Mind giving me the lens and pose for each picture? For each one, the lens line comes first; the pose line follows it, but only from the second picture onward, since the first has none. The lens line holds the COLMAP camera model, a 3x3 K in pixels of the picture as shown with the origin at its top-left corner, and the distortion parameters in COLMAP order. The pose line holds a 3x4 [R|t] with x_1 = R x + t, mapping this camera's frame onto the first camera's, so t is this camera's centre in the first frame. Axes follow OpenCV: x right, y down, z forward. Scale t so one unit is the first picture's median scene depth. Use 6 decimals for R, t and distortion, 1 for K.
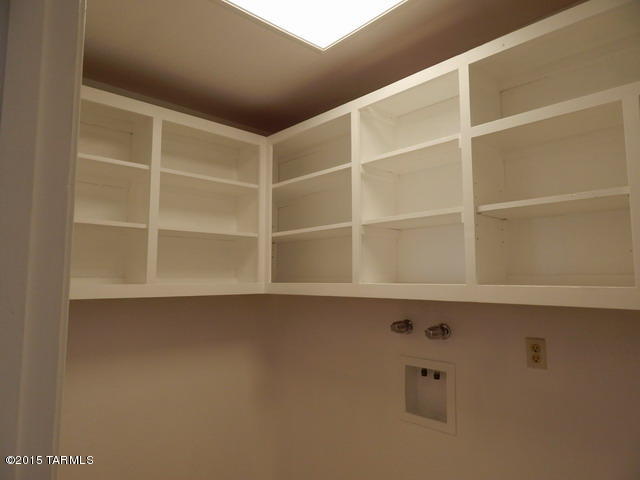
lens RADIAL K [[420.6, 0, 320.1], [0, 420.6, 241.4], [0, 0, 1]] dist [-0.002349, 0.000089]
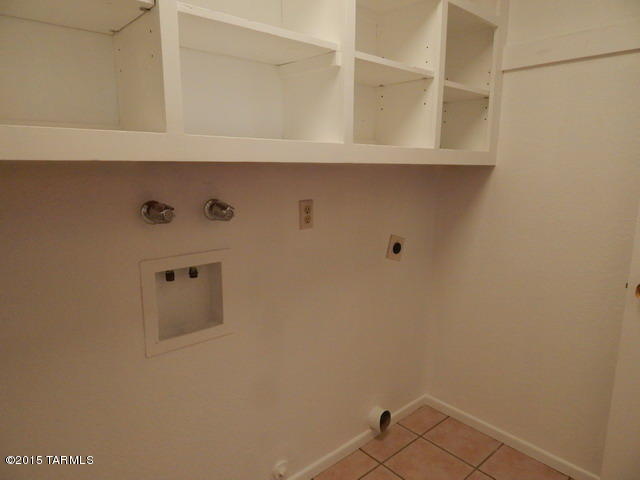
lens RADIAL K [[420.6, 0, 320.7], [0, 420.6, 239.3], [0, 0, 1]] dist [-0.002349, 0.000089]
pose [[-0.004140, -0.200722, 0.979640, -0.482641], [-0.123947, 0.972197, 0.198673, 0.117952], [-0.992280, -0.120600, -0.028904, 0.978844]]
